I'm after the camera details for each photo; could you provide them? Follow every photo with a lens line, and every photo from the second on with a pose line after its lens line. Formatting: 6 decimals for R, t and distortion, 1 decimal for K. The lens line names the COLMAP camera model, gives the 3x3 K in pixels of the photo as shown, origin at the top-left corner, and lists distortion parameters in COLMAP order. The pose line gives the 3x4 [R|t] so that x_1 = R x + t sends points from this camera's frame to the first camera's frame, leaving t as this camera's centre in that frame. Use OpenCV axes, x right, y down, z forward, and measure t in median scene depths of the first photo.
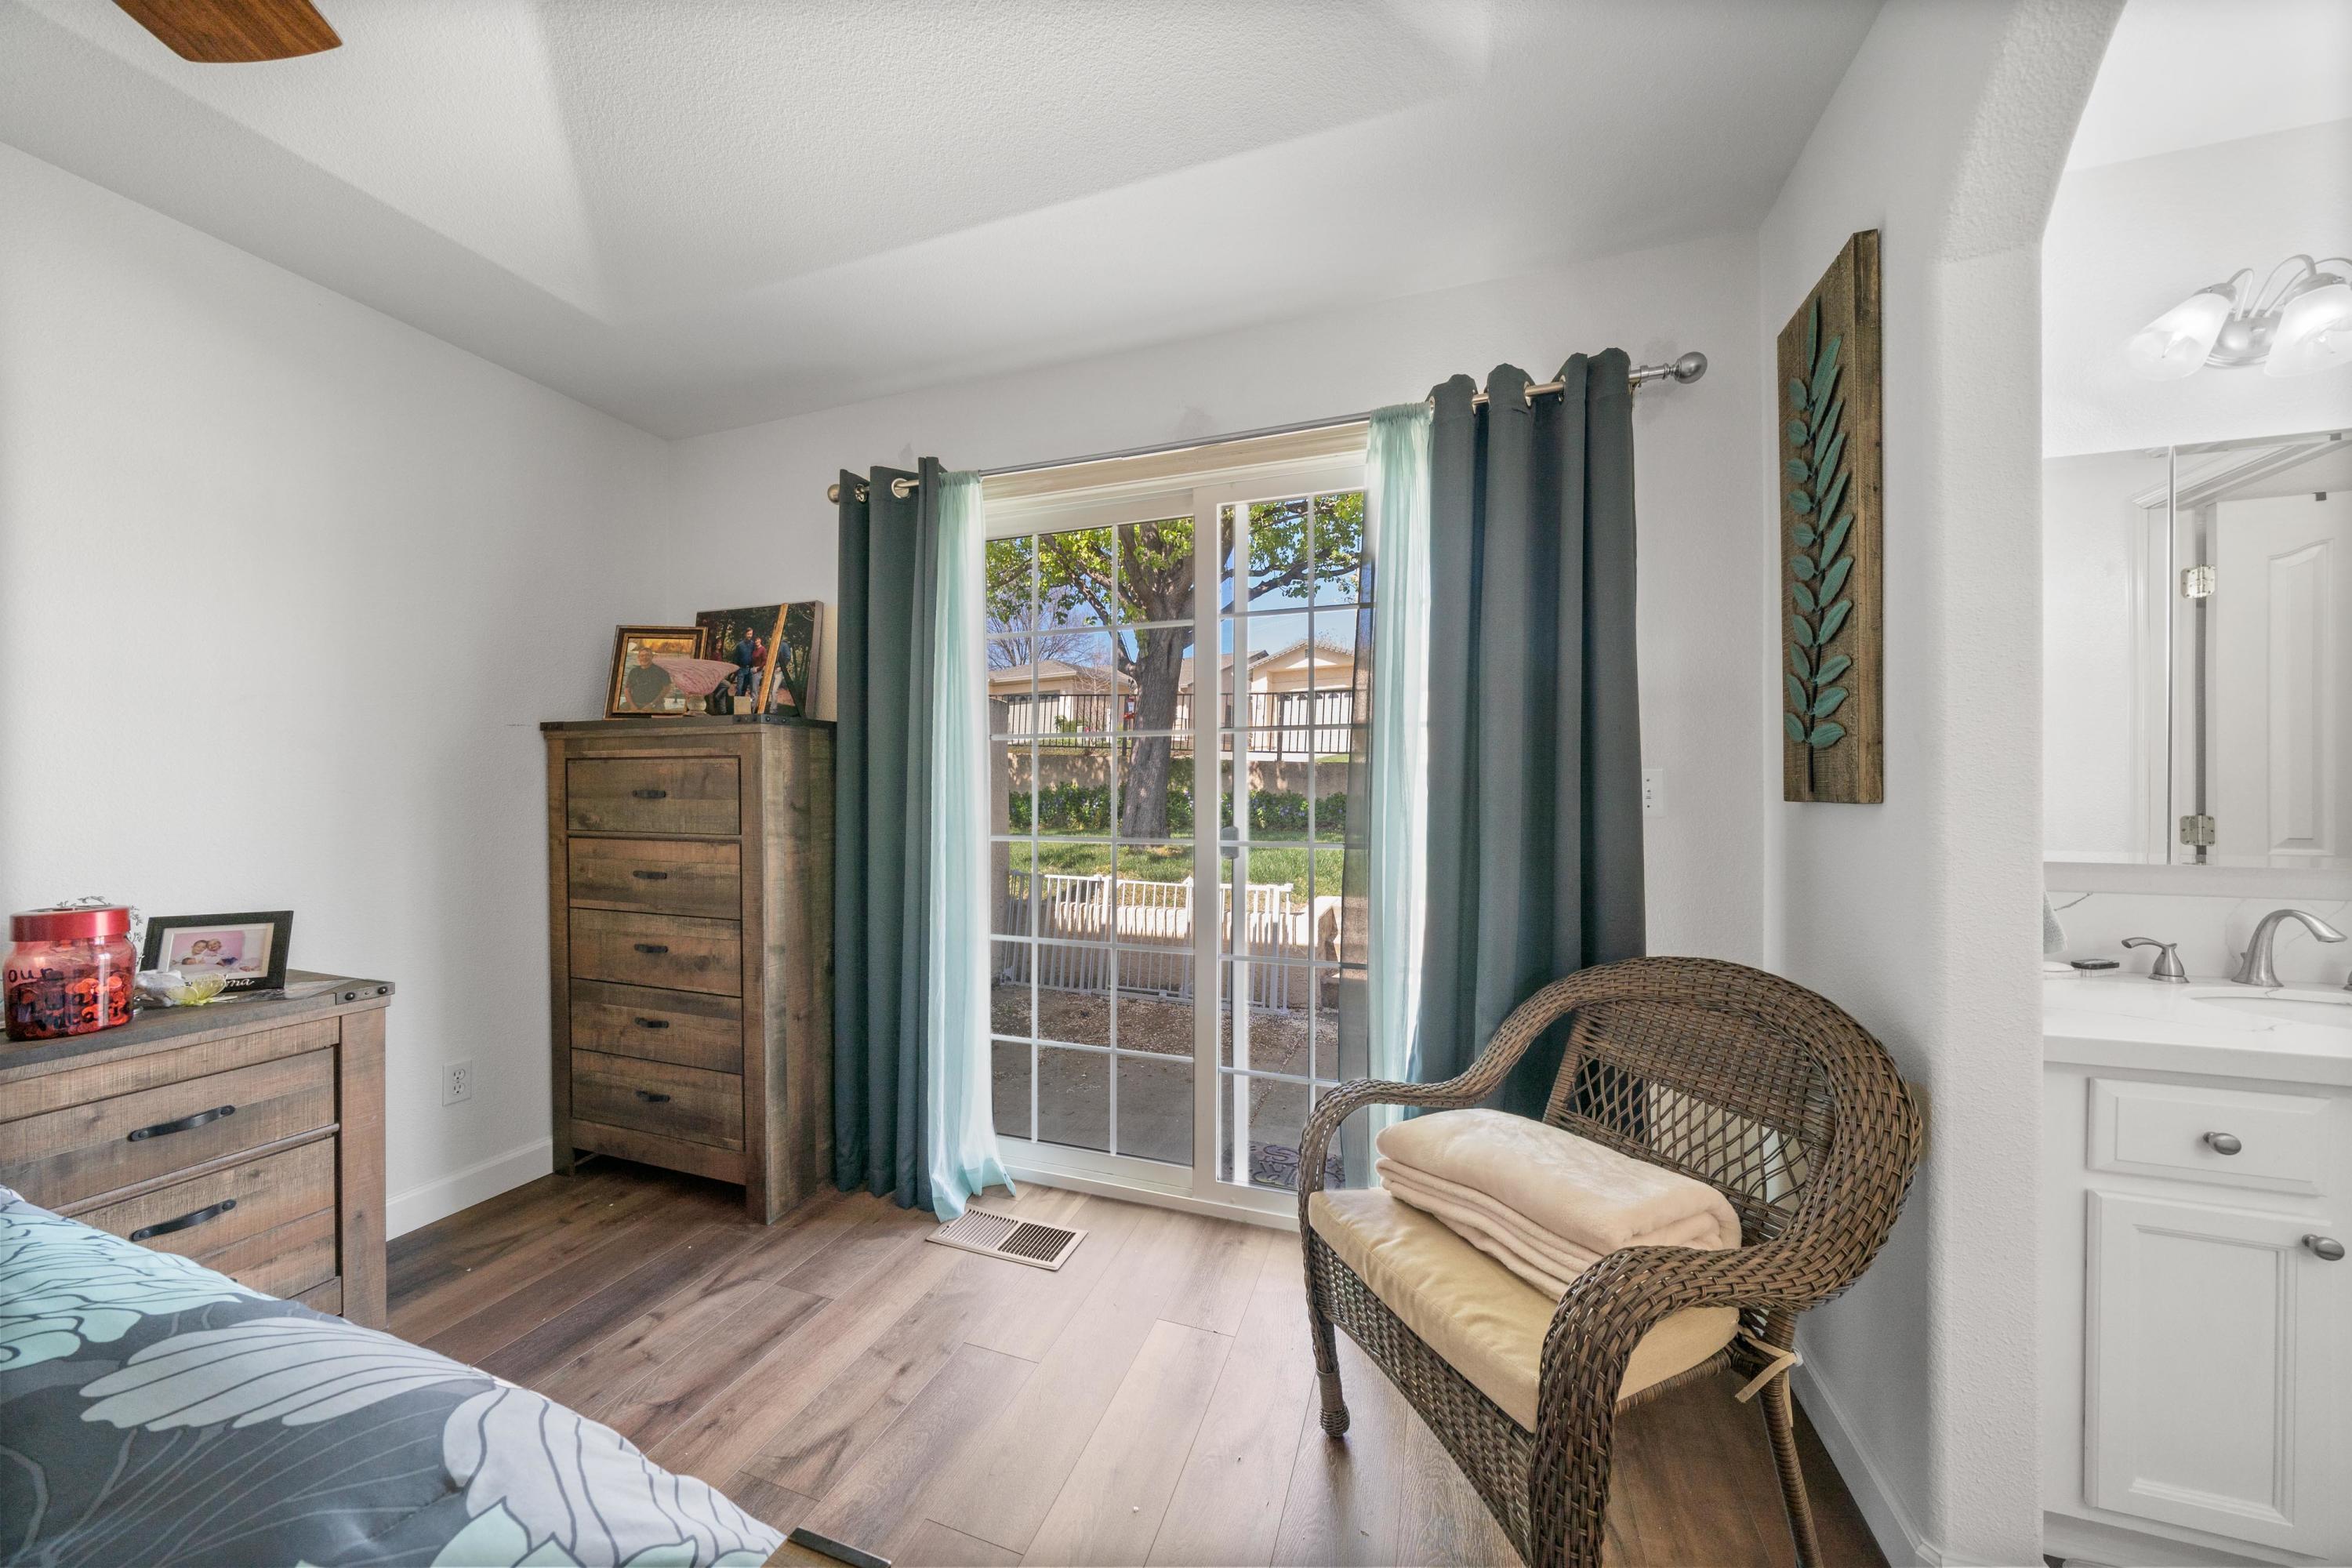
lens RADIAL K [[808.9, 0, 1173.2], [0, 808.9, 791.1], [0, 0, 1]] dist [-0.002114, 0.000075]
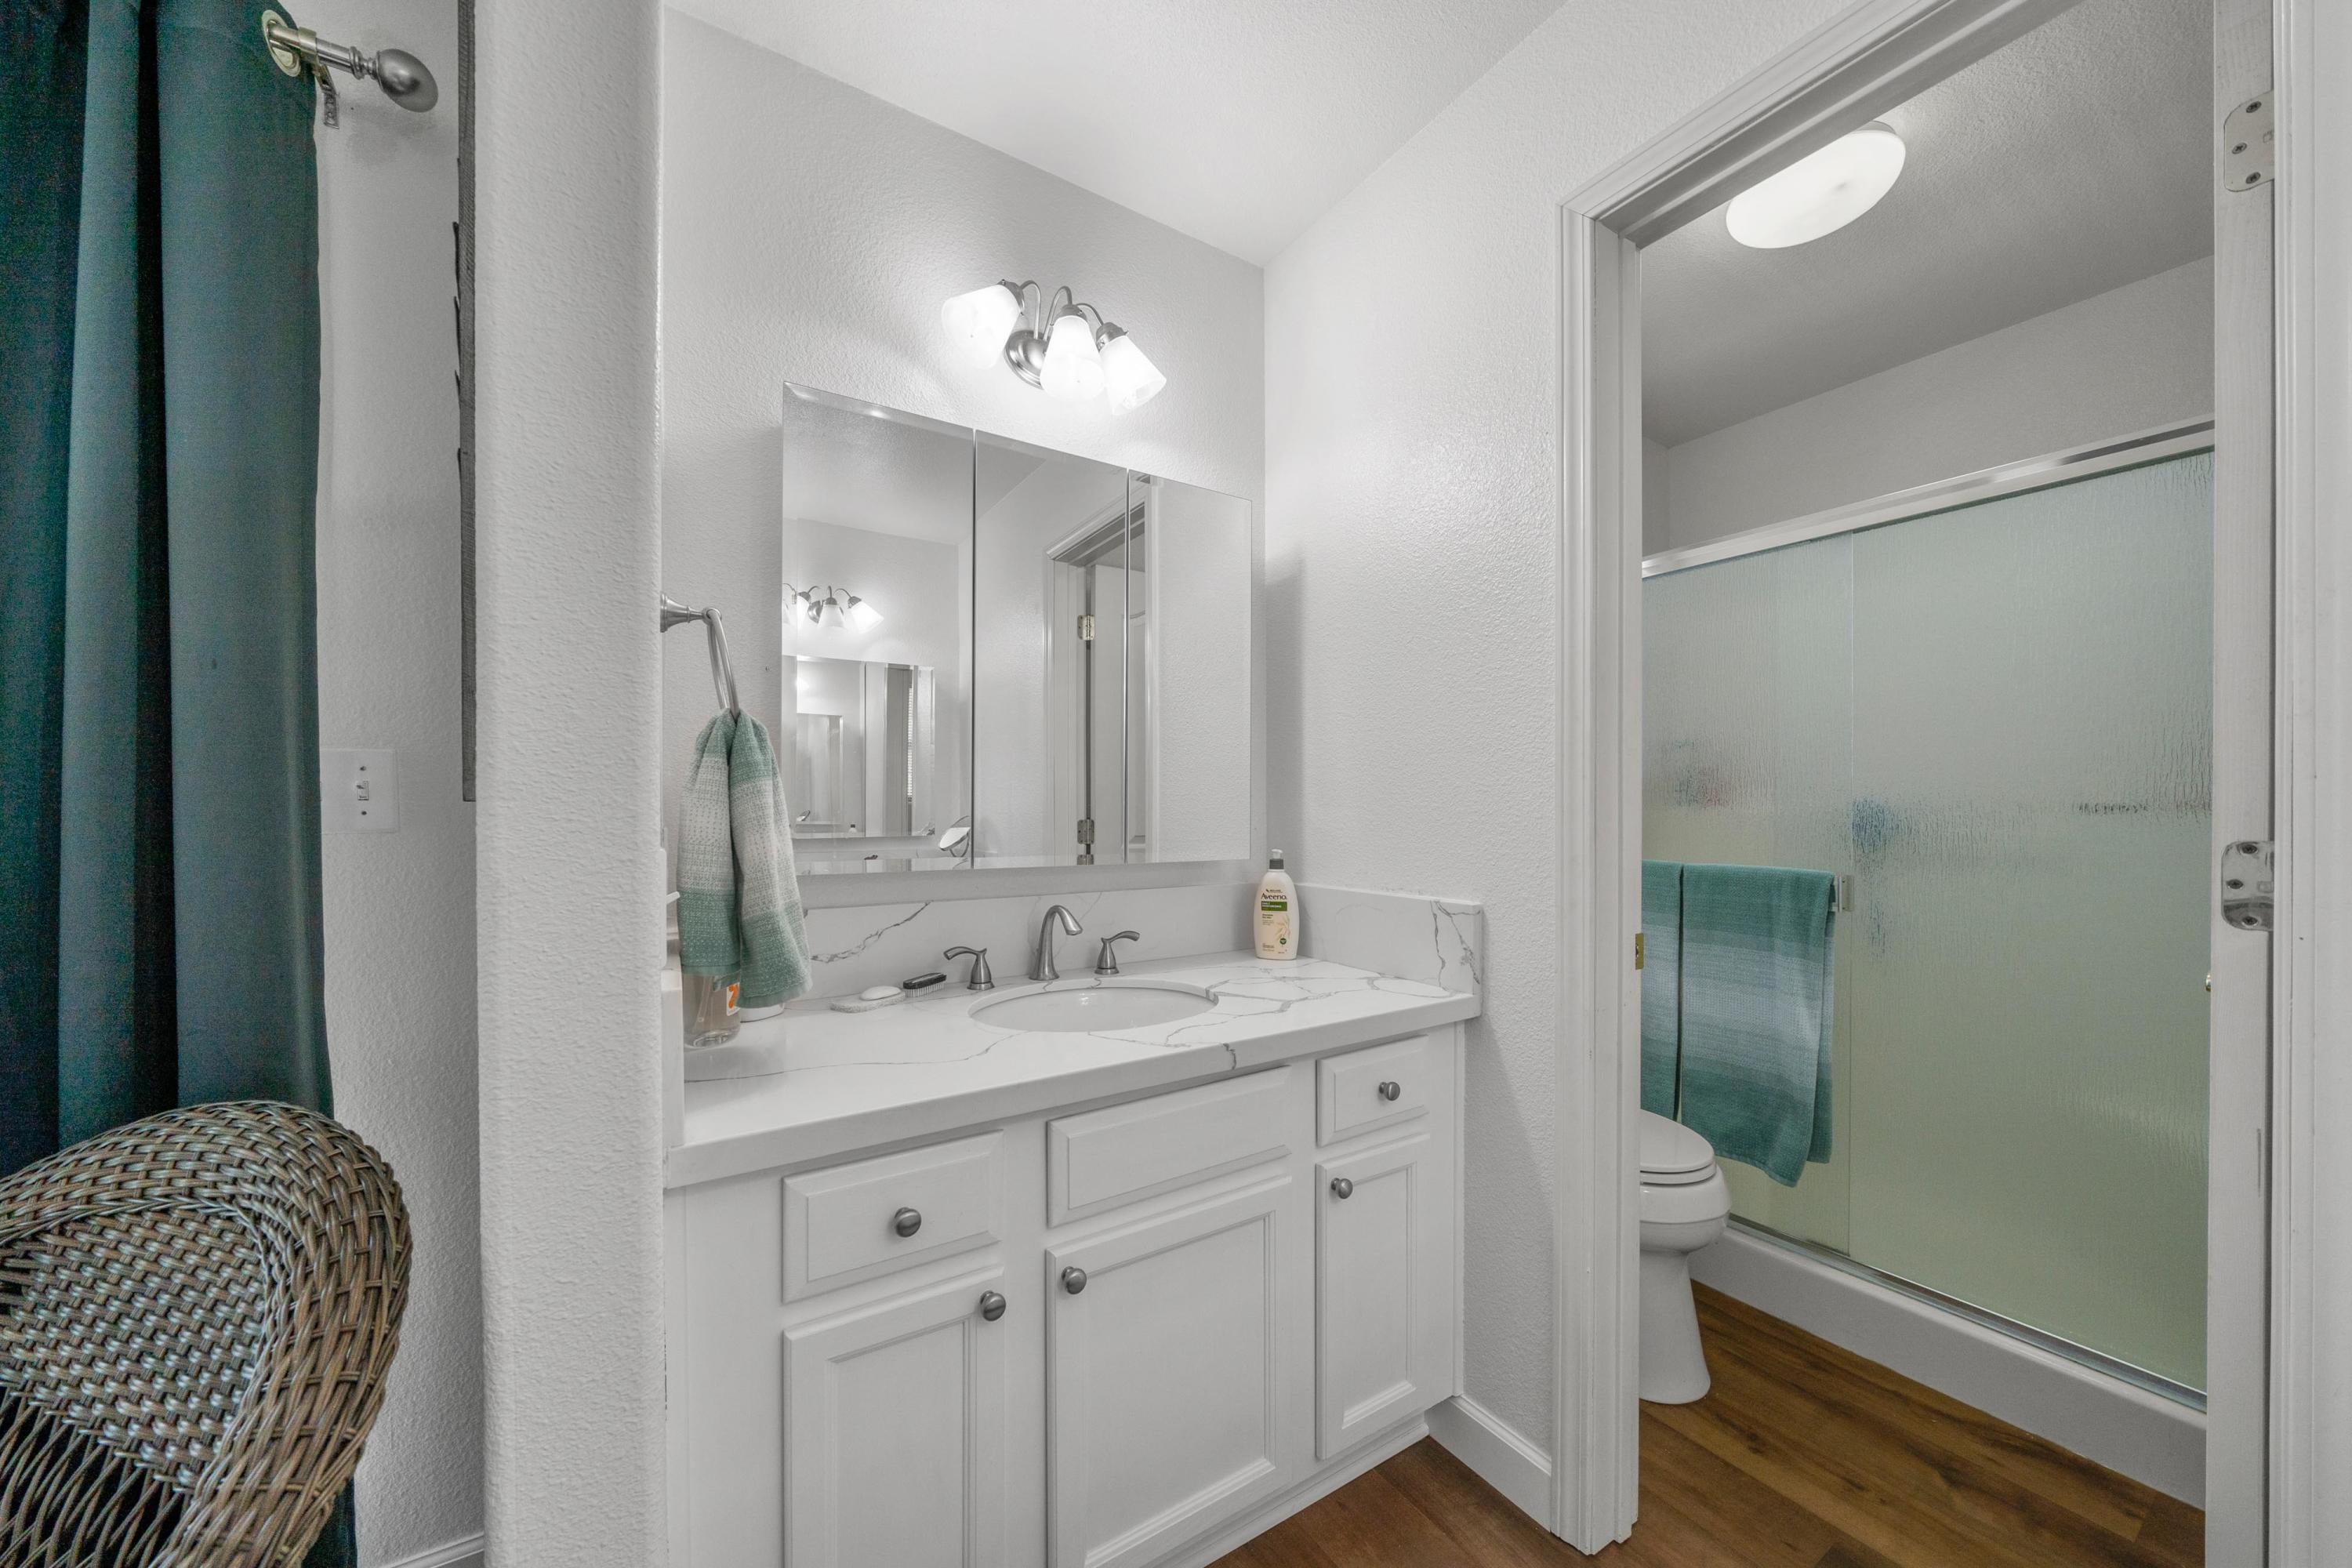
lens RADIAL K [[808.9, 0, 1164.8], [0, 808.9, 805.8], [0, 0, 1]] dist [-0.002114, 0.000075]
pose [[0.626823, 0.004062, 0.779151, 0.606720], [-0.006462, 0.999979, -0.000015, 0.013383], [-0.779135, -0.005026, 0.626837, 0.213872]]
